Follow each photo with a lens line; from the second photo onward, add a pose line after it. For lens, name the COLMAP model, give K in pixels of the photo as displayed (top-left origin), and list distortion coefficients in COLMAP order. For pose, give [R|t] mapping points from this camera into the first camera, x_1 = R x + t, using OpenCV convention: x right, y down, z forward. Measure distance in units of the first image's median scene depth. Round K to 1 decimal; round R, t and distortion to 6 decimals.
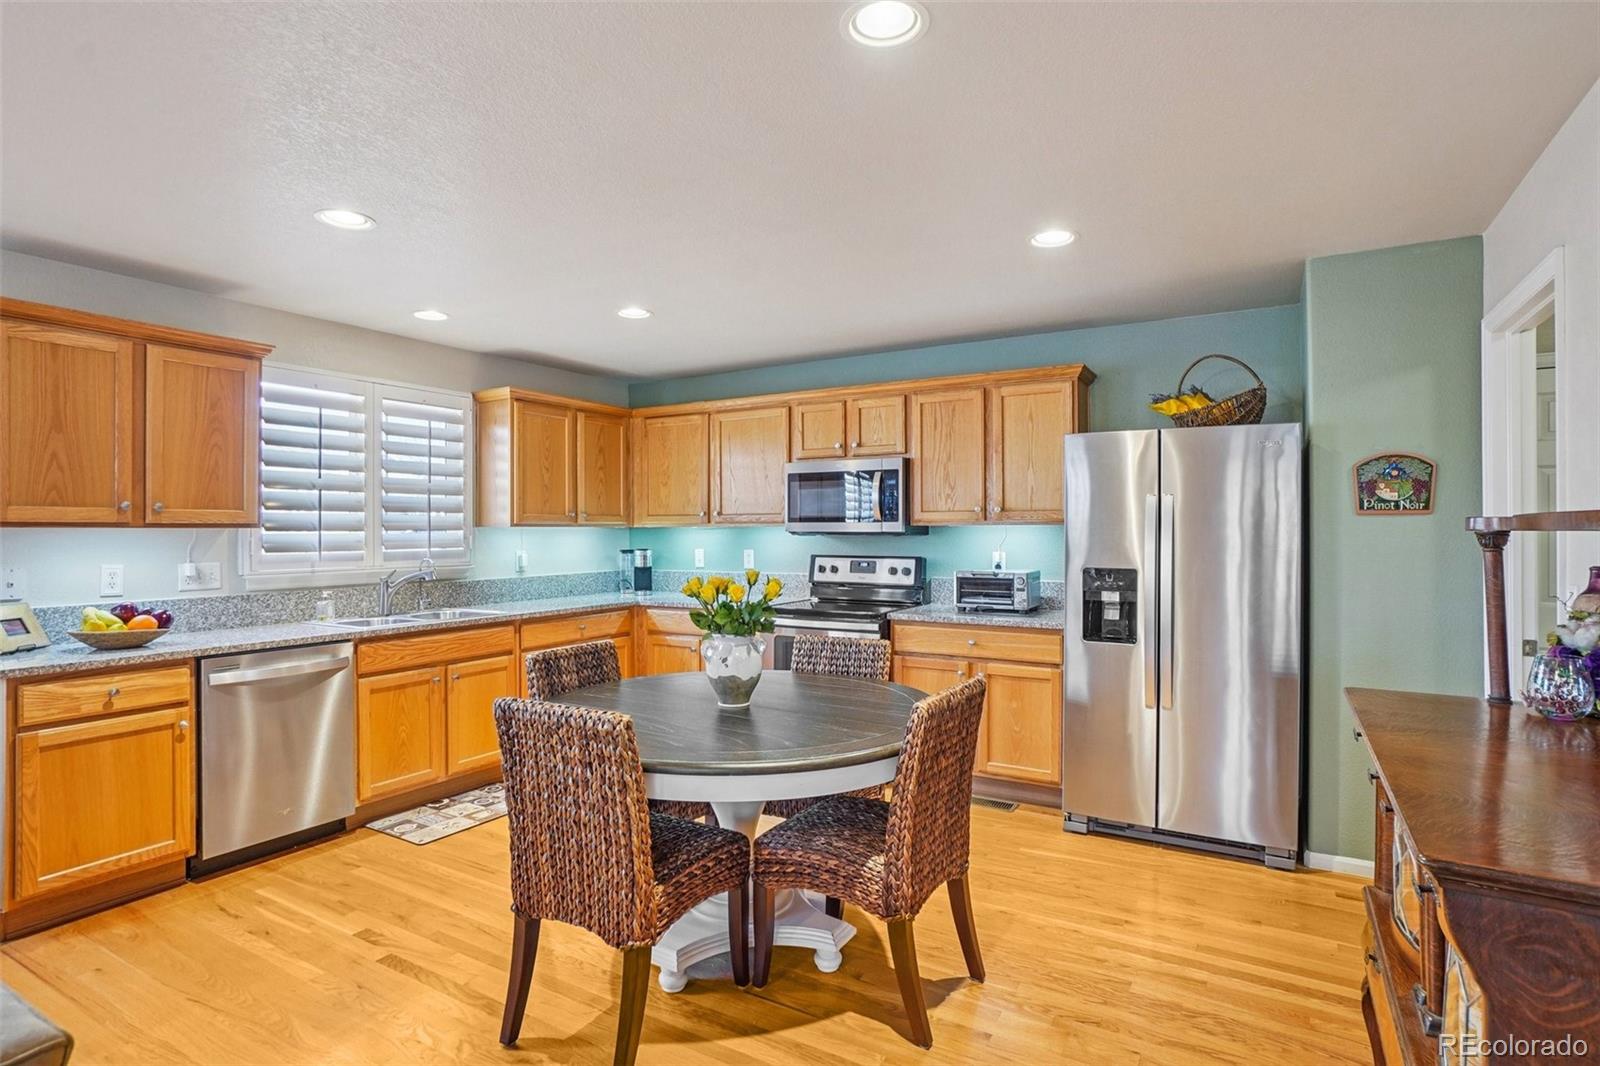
lens RADIAL K [[822.8, 0, 799.8], [0, 822.8, 528.9], [0, 0, 1]] dist [-0.026932, 0.007877]
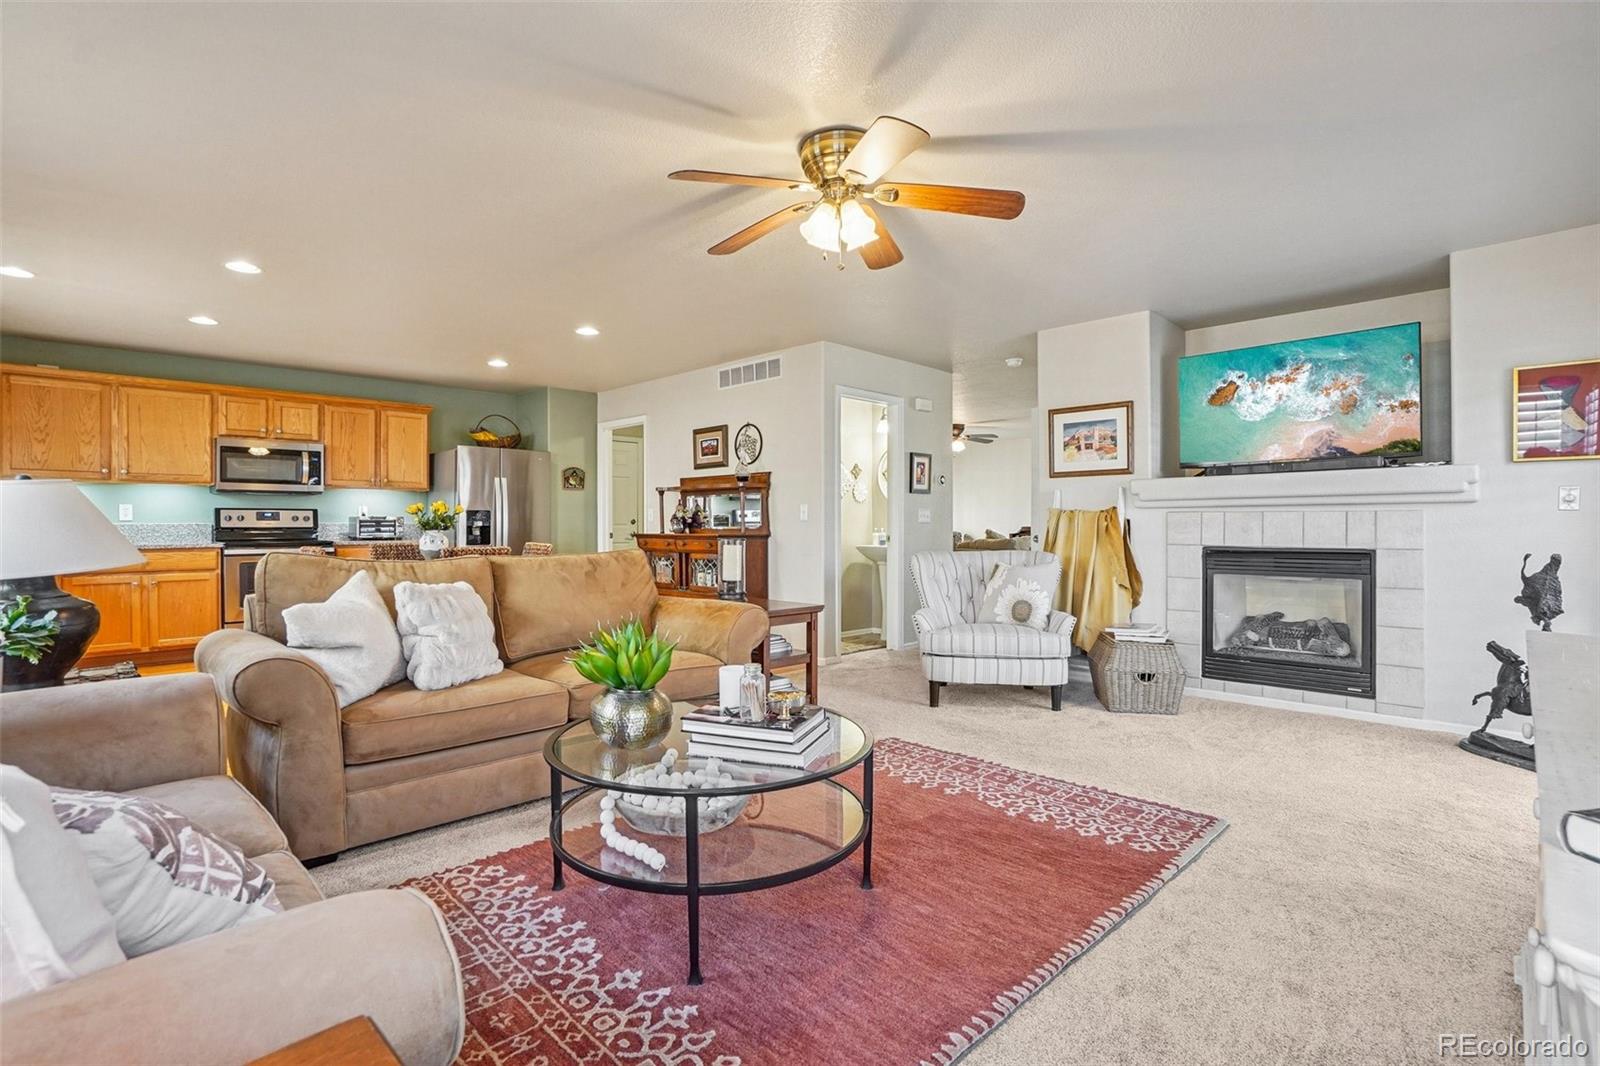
lens RADIAL K [[757.1, 0, 768.6], [0, 757.1, 522.3], [0, 0, 1]] dist [-0.025366, 0.005712]
pose [[0.259457, 0.000720, 0.965754, -1.029831], [-0.000252, 1.000000, -0.000678, 0.062097], [-0.965755, -0.000068, 0.259457, -0.186213]]
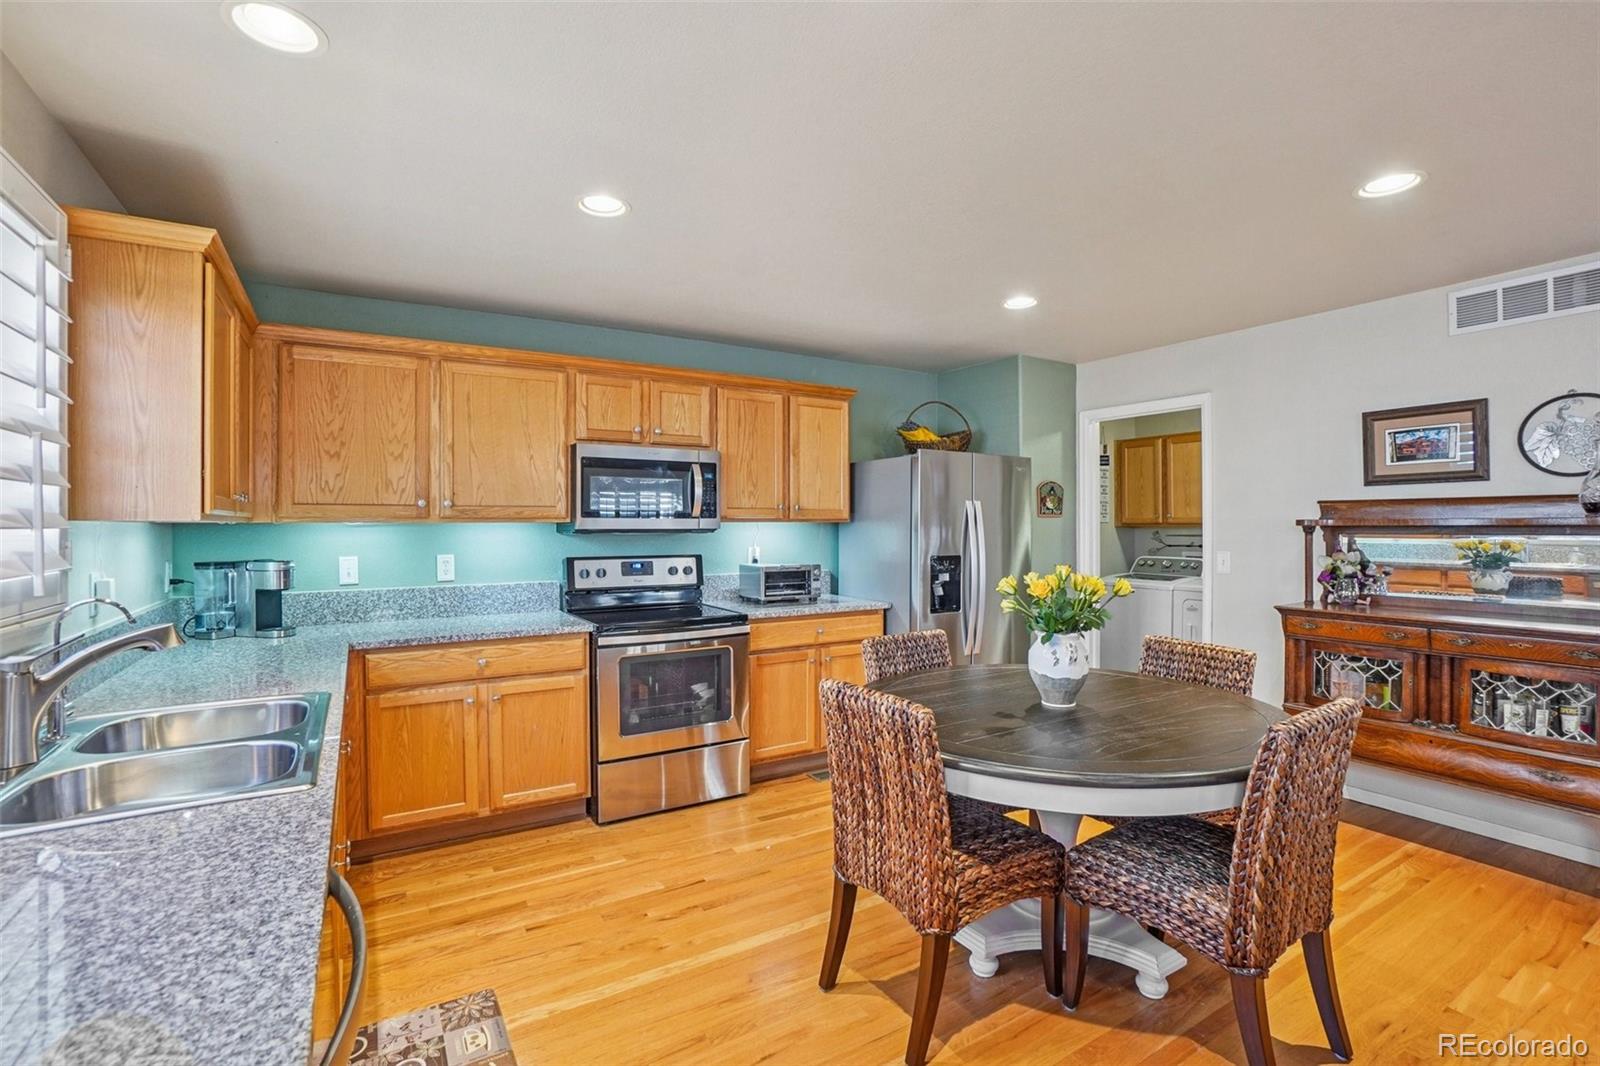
lens RADIAL K [[709.5, 0, 759.8], [0, 709.5, 522.6], [0, 0, 1]] dist [-0.056309, 0.001760]
pose [[0.480752, 0.002325, 0.876853, -0.575873], [0.000110, 0.999996, -0.002712, -0.001219], [-0.876857, 0.001401, 0.480750, 0.559070]]
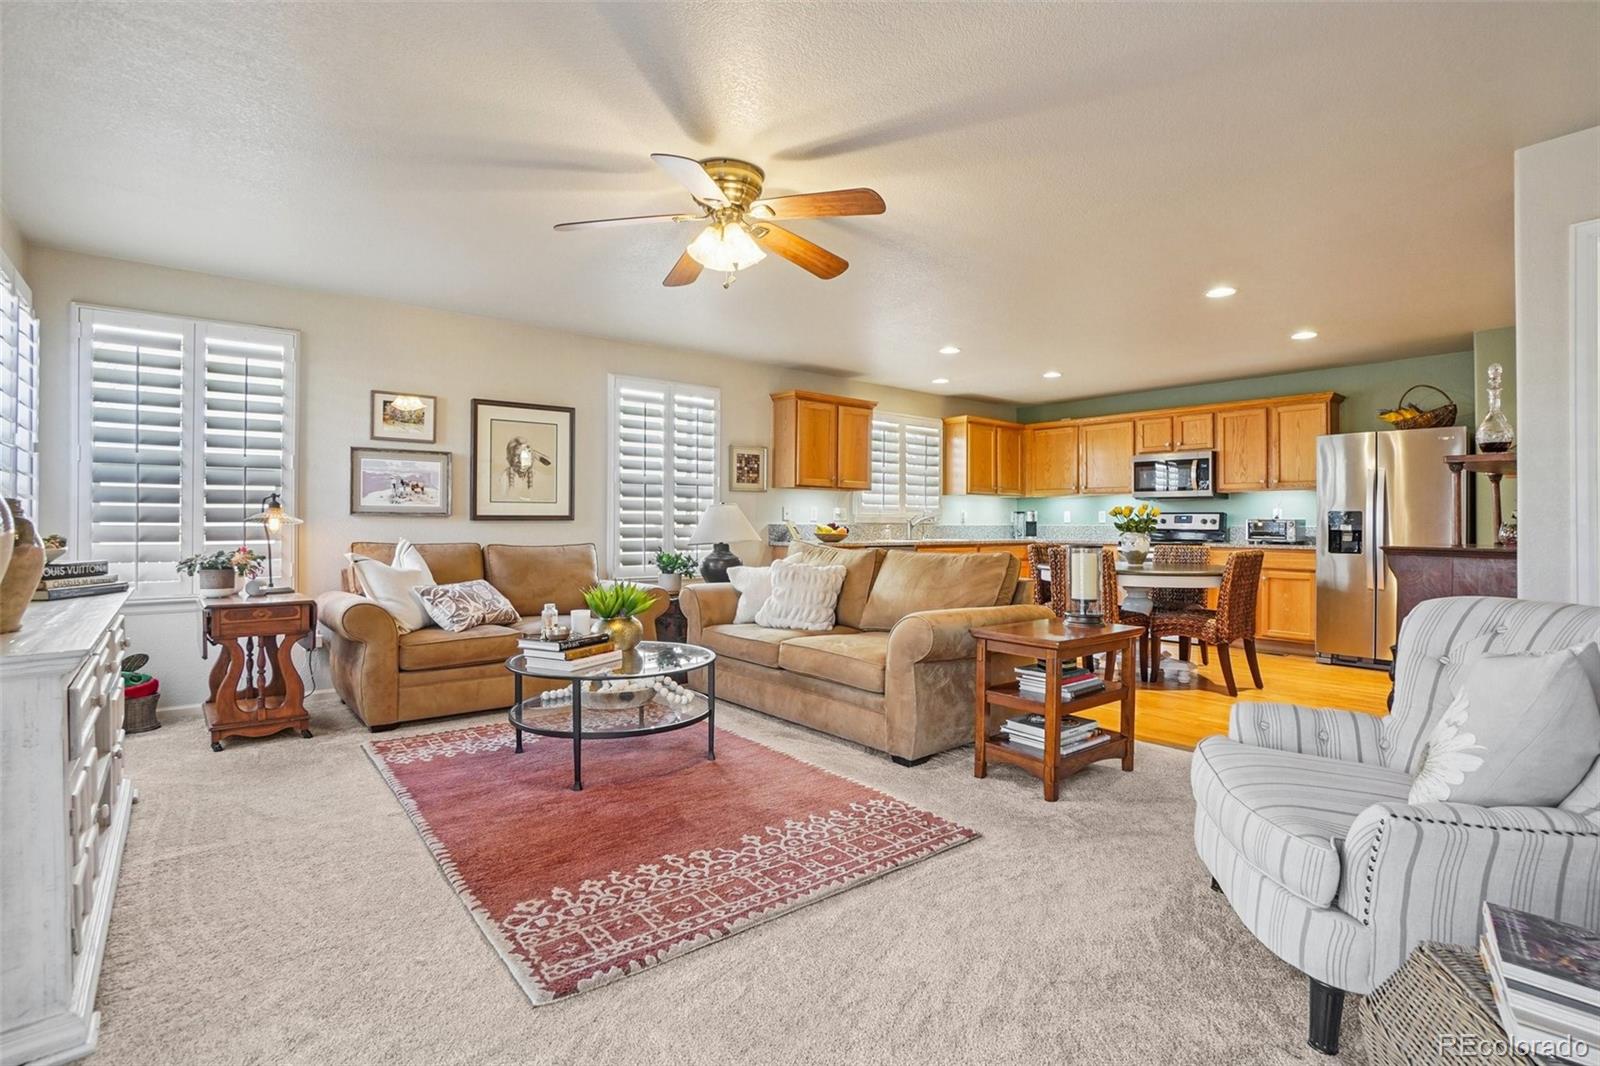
lens RADIAL K [[757.1, 0, 824.1], [0, 757.1, 513.5], [0, 0, 1]] dist [-0.025366, 0.005712]
pose [[0.948879, 0.004755, -0.315606, -0.136280], [-0.008280, 0.999917, -0.009831, 0.060196], [0.315533, 0.011942, 0.948840, -0.679489]]
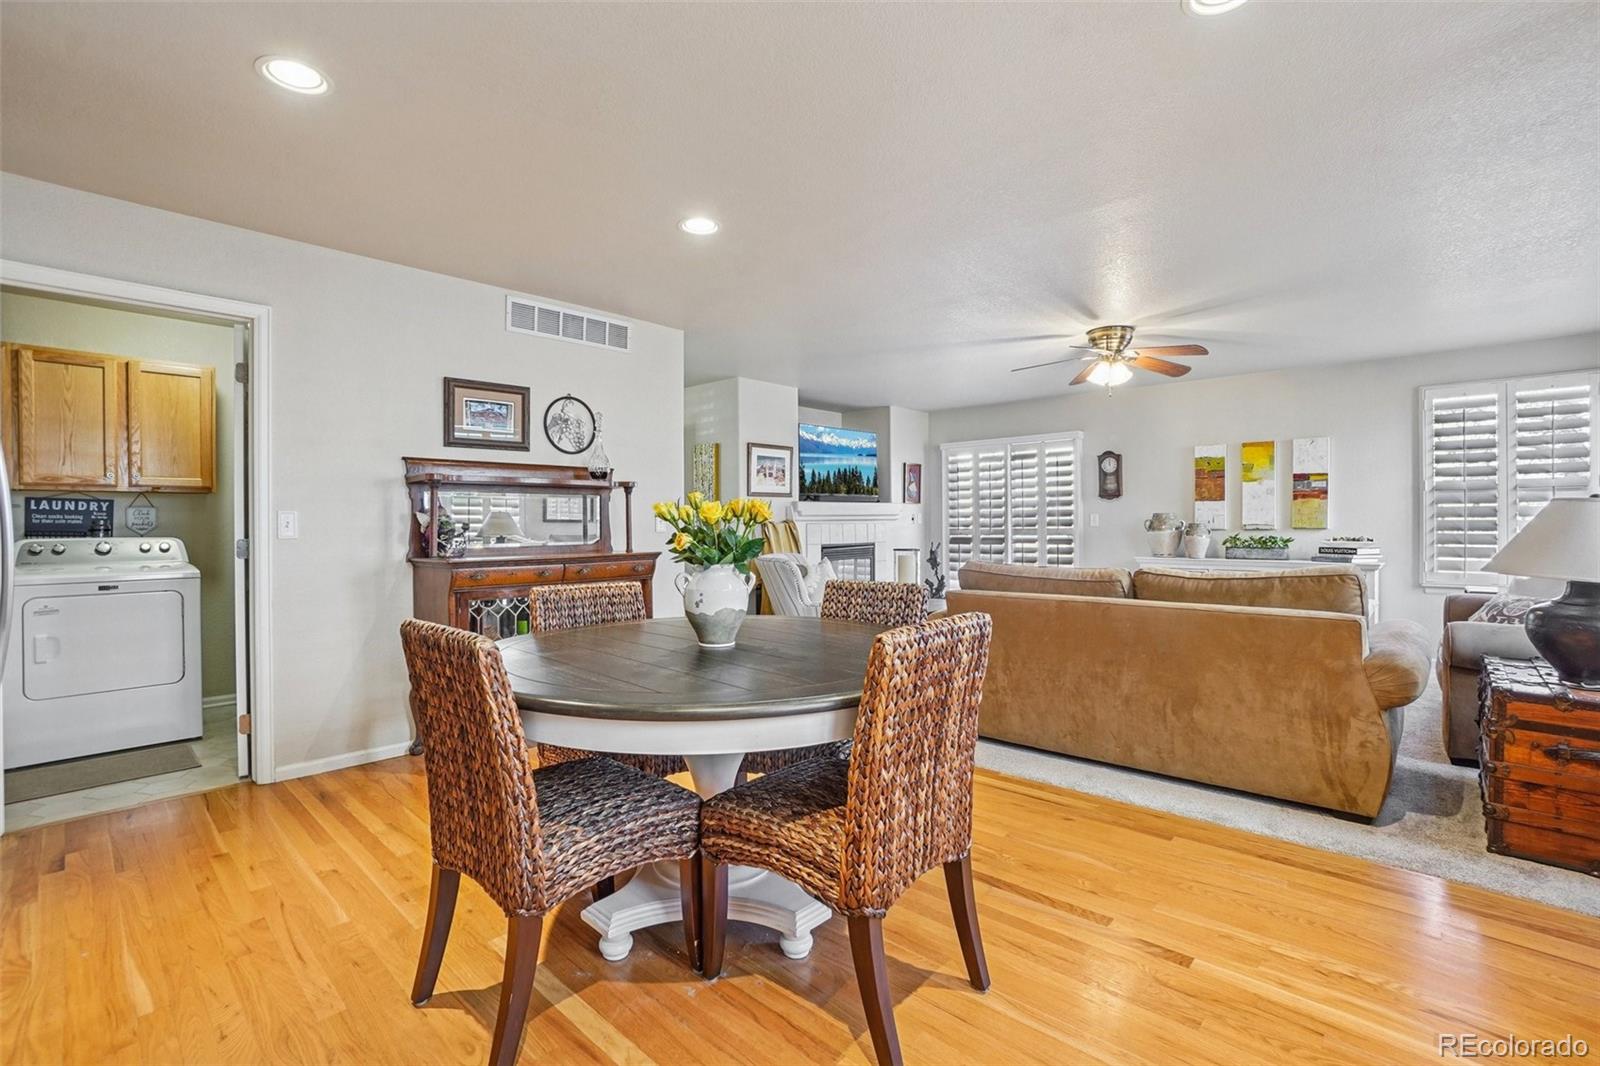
lens RADIAL K [[709.5, 0, 813.1], [0, 709.5, 534.5], [0, 0, 1]] dist [-0.056309, 0.001760]
pose [[-0.979823, -0.002863, 0.199846, -0.203401], [0.000706, 0.999842, 0.017788, 0.044132], [-0.199865, 0.017570, -0.979666, 1.033398]]
